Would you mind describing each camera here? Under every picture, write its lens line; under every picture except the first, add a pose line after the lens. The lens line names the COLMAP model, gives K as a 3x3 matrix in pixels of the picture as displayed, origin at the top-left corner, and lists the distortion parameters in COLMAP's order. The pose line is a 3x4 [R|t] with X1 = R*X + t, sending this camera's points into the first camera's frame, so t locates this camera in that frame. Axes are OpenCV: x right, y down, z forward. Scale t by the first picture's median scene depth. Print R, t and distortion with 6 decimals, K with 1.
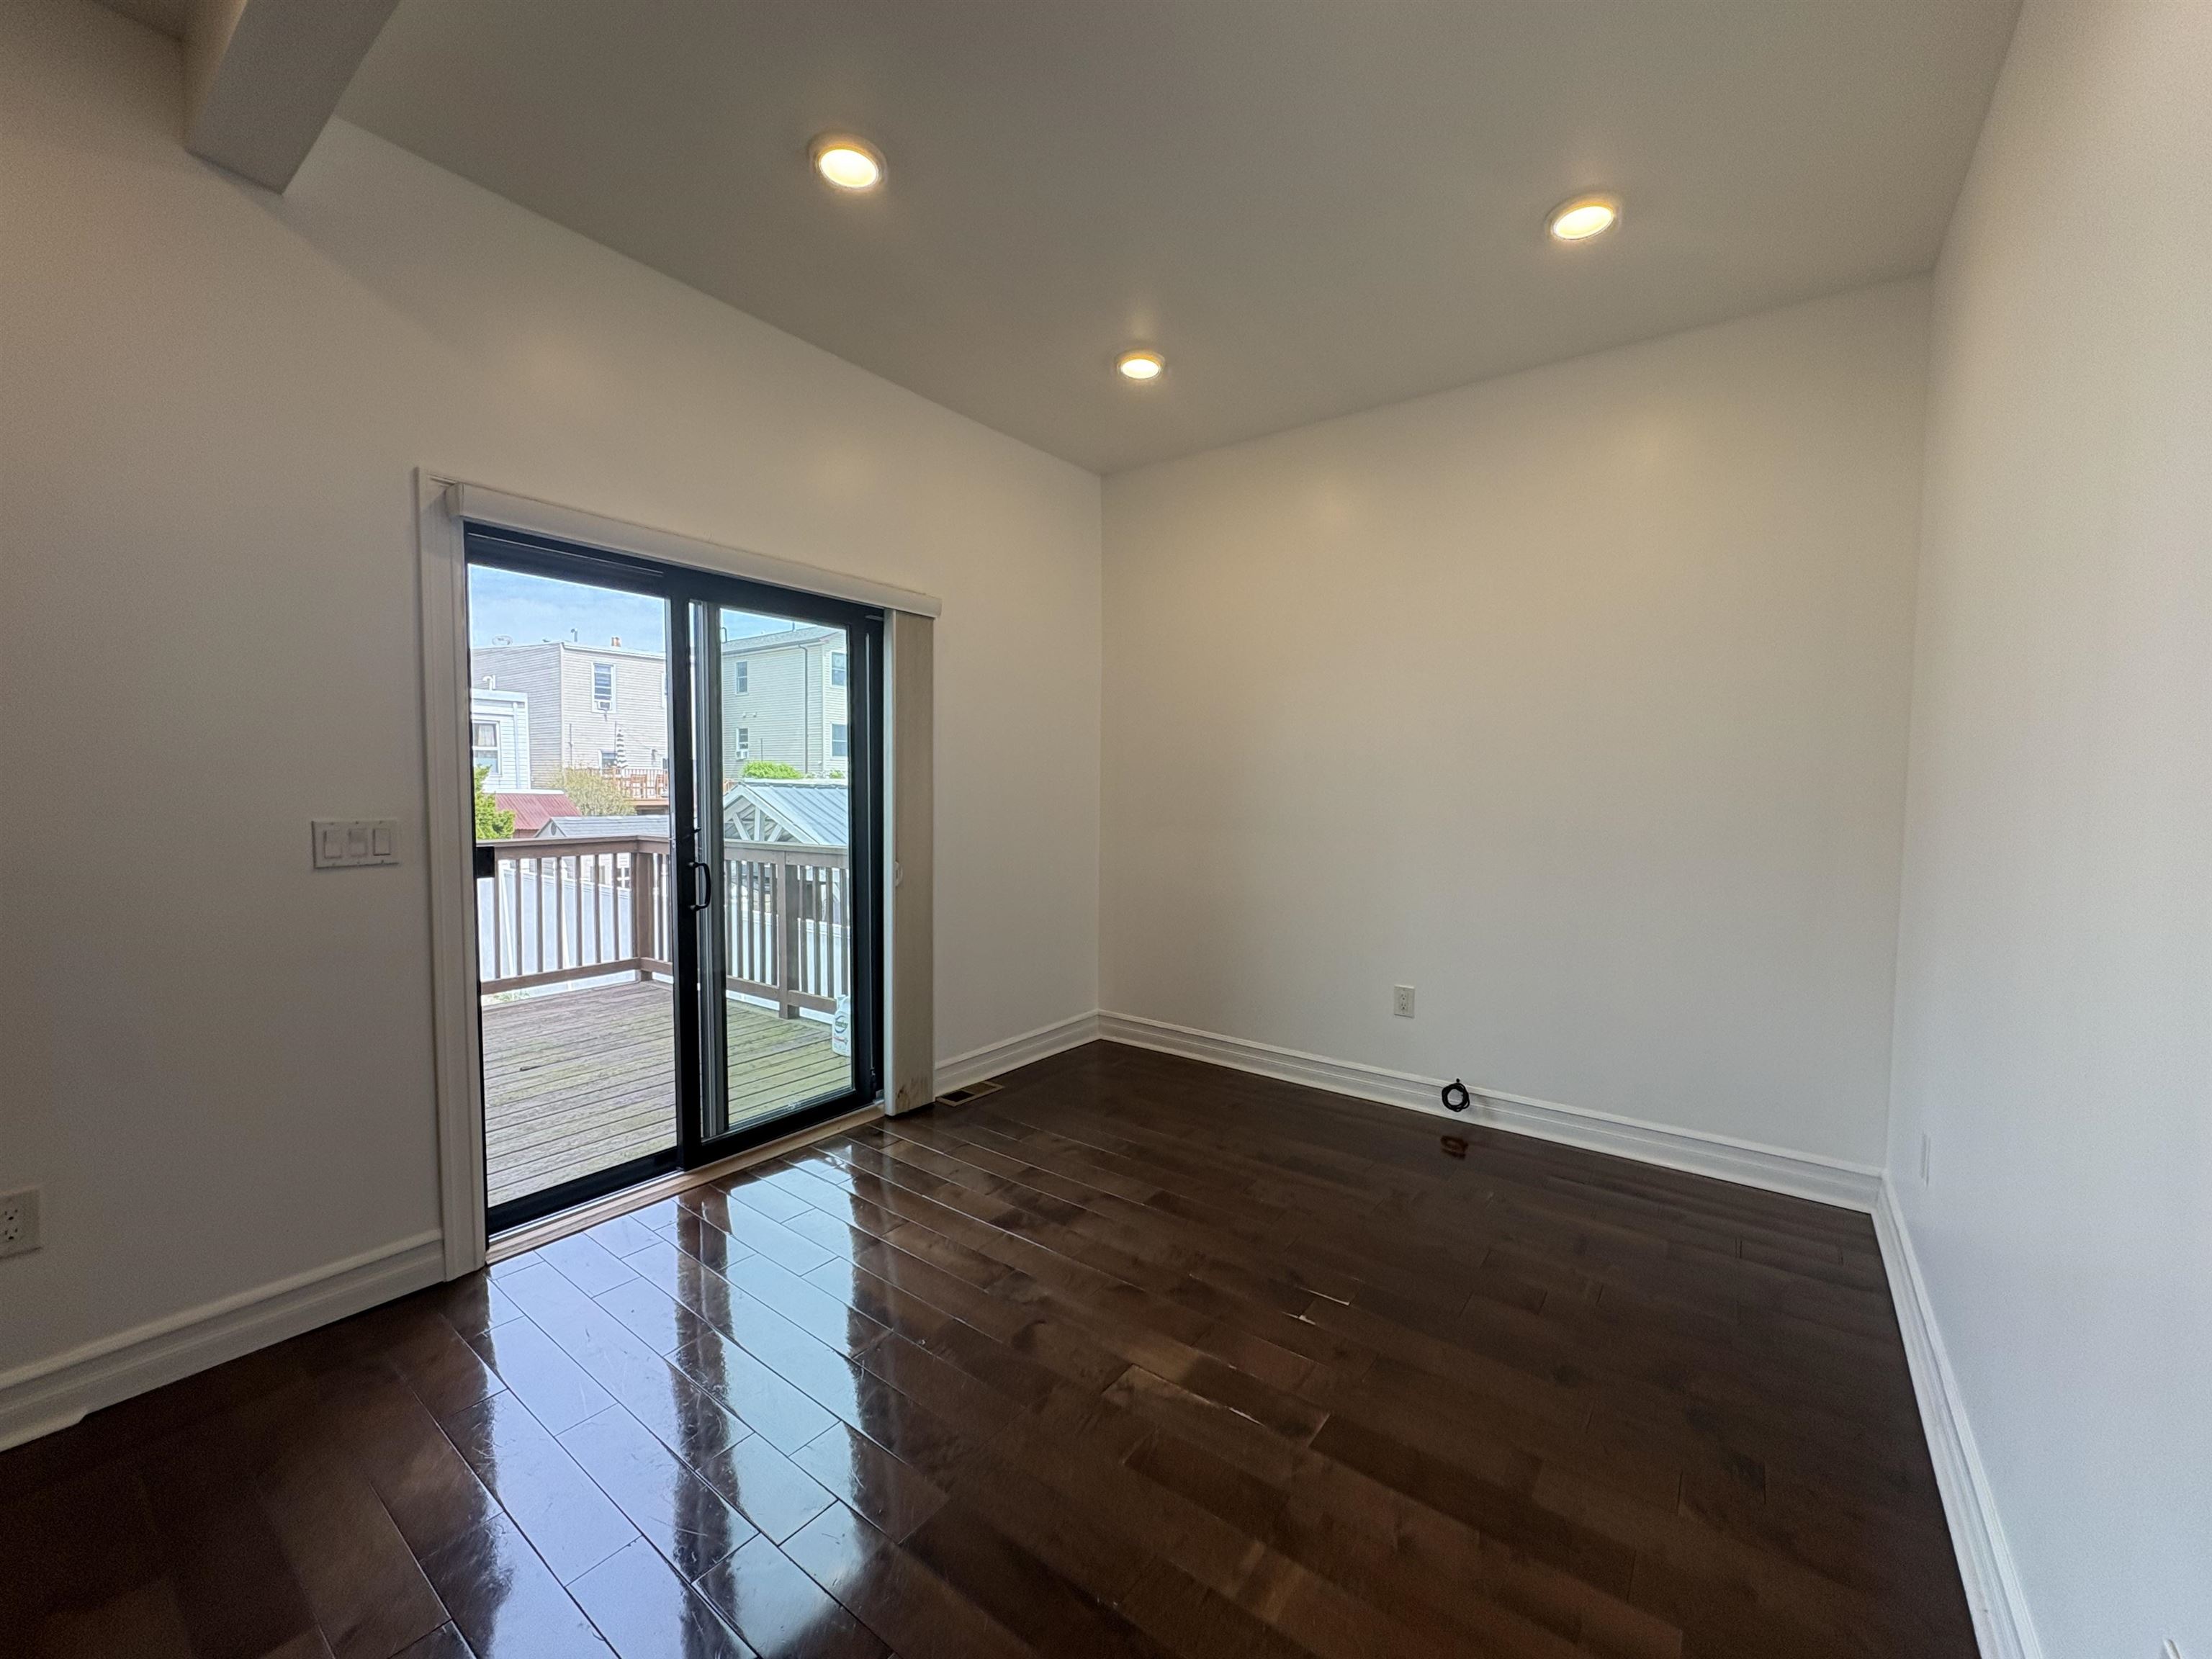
lens RADIAL K [[878.2, 0, 1106.6], [0, 878.2, 825.4], [0, 0, 1]] dist [-0.000296, 0.000306]
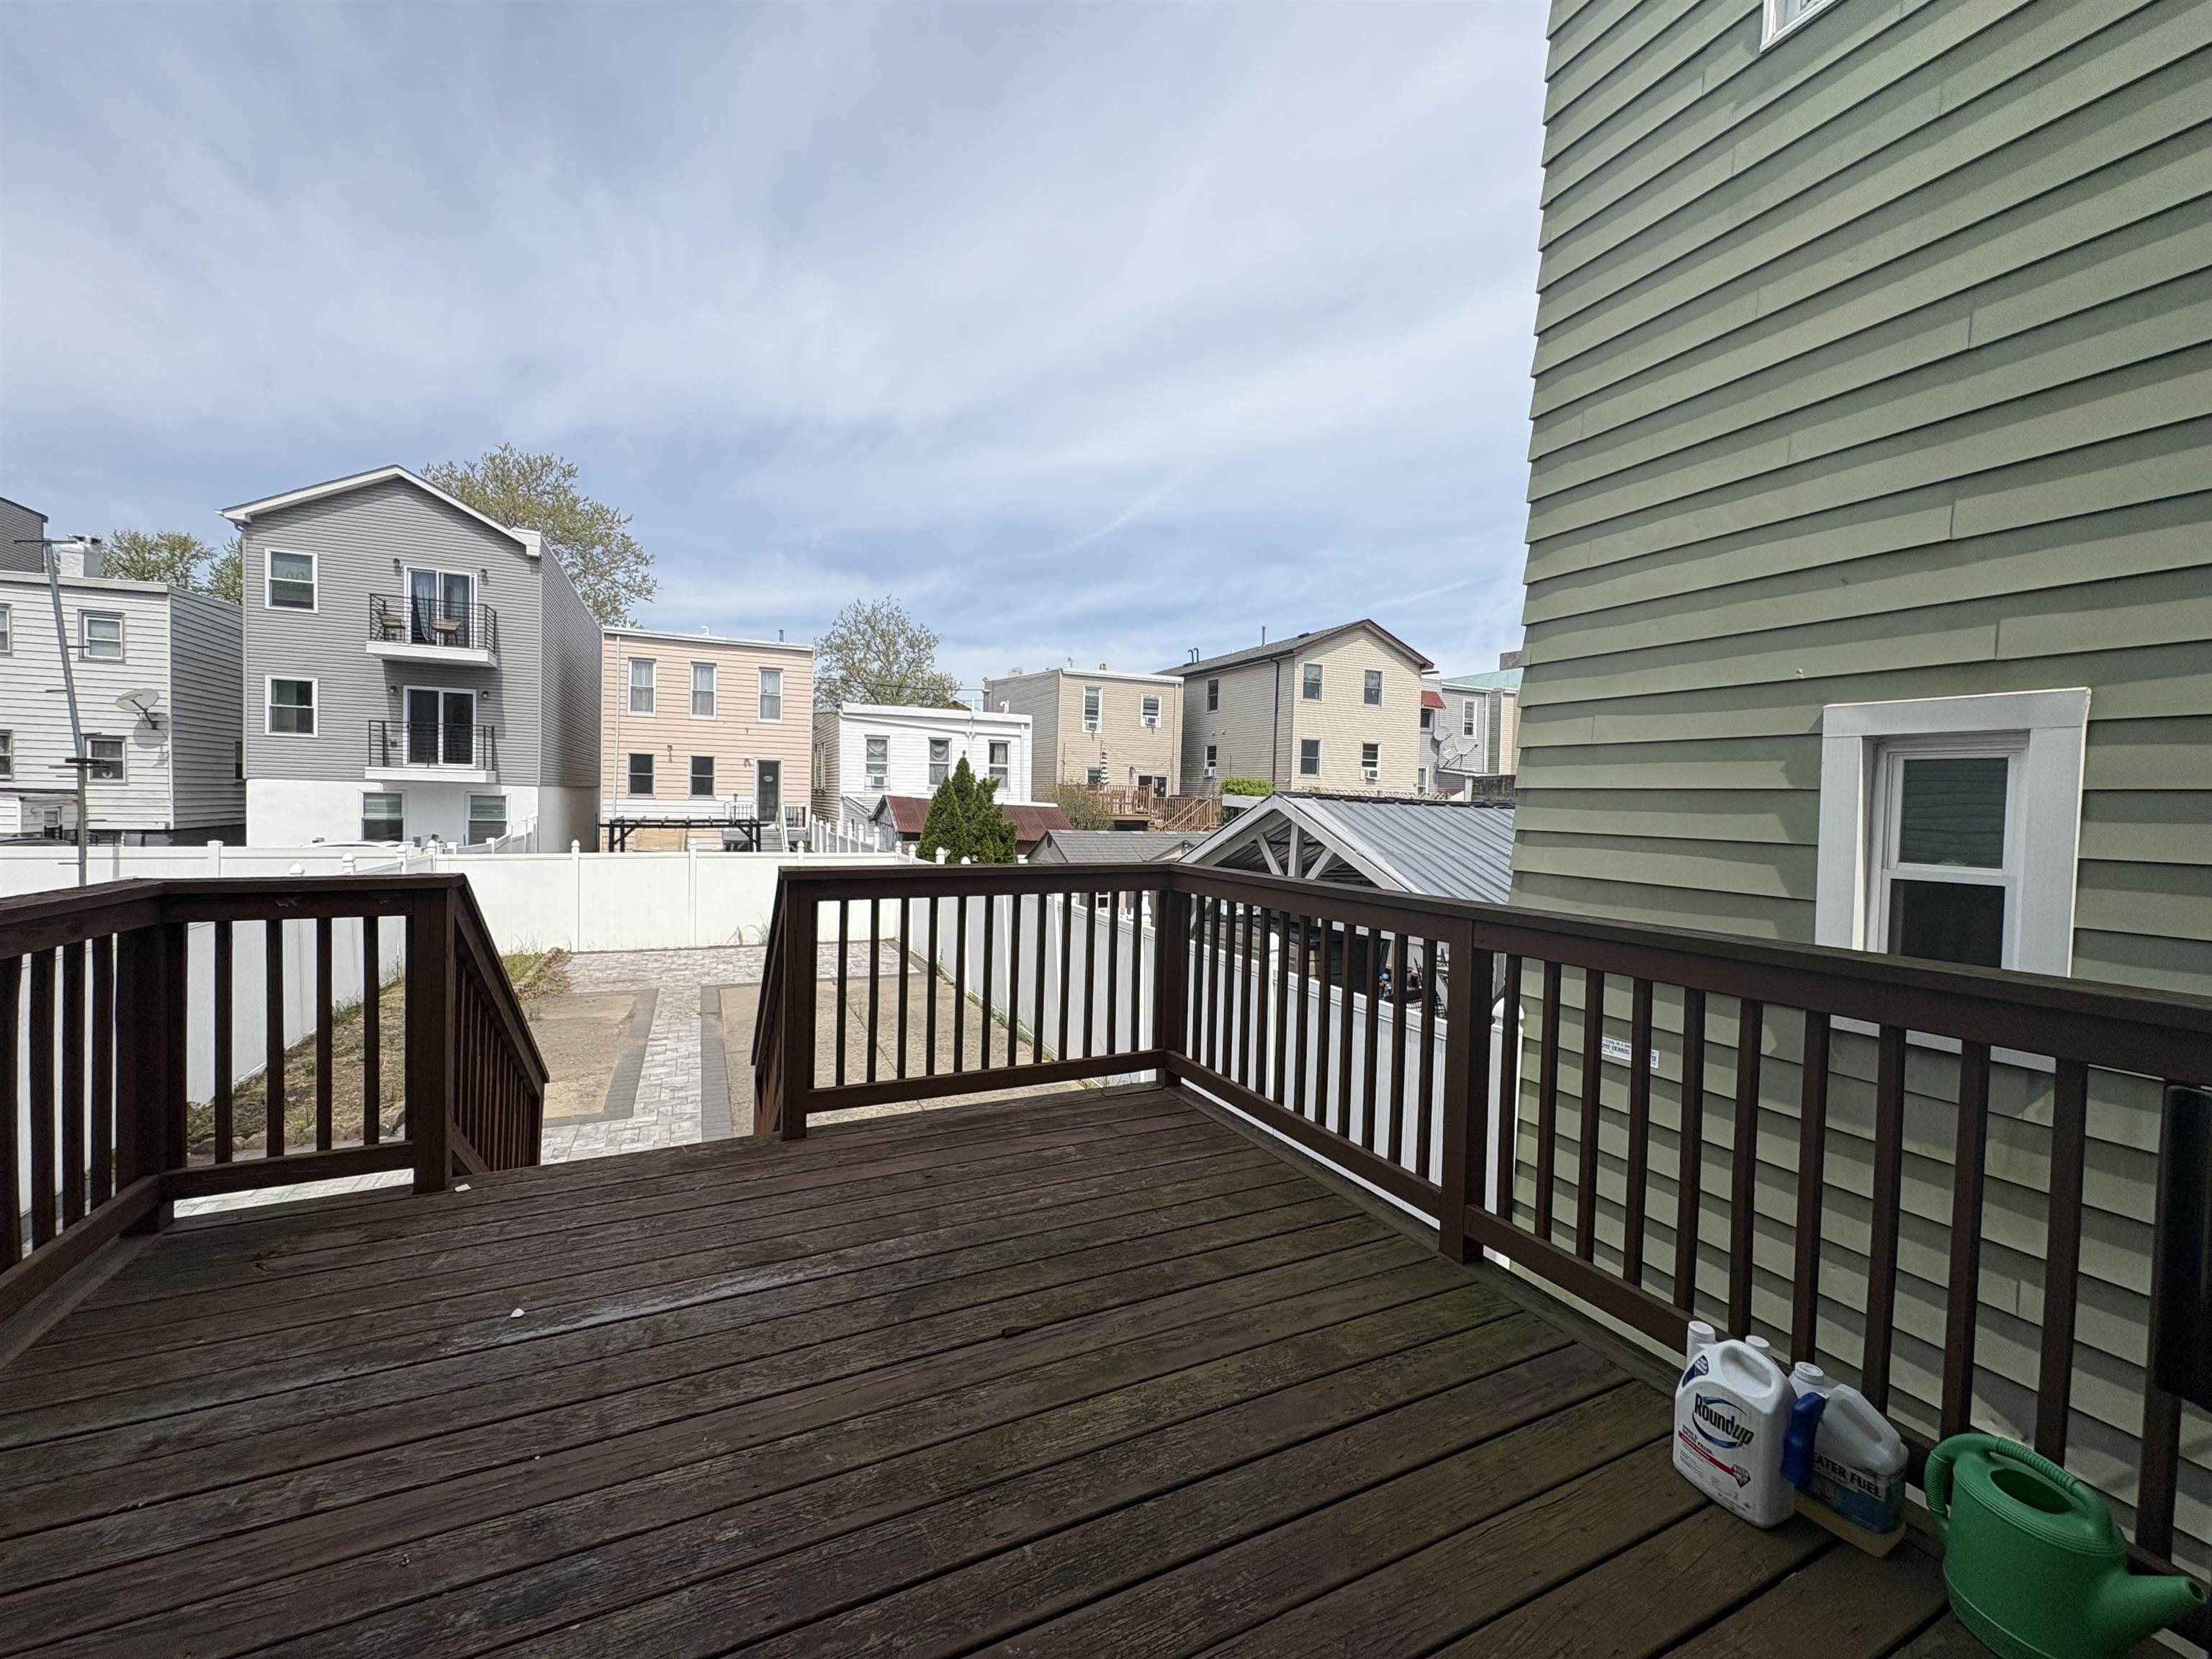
lens RADIAL K [[878.2, 0, 1106.6], [0, 878.2, 825.4], [0, 0, 1]] dist [-0.000296, 0.000306]
pose [[0.880666, 0.029176, -0.472839, -0.084066], [-0.040877, 0.999059, -0.014487, -0.002039], [0.471972, 0.032087, 0.881030, 0.125676]]
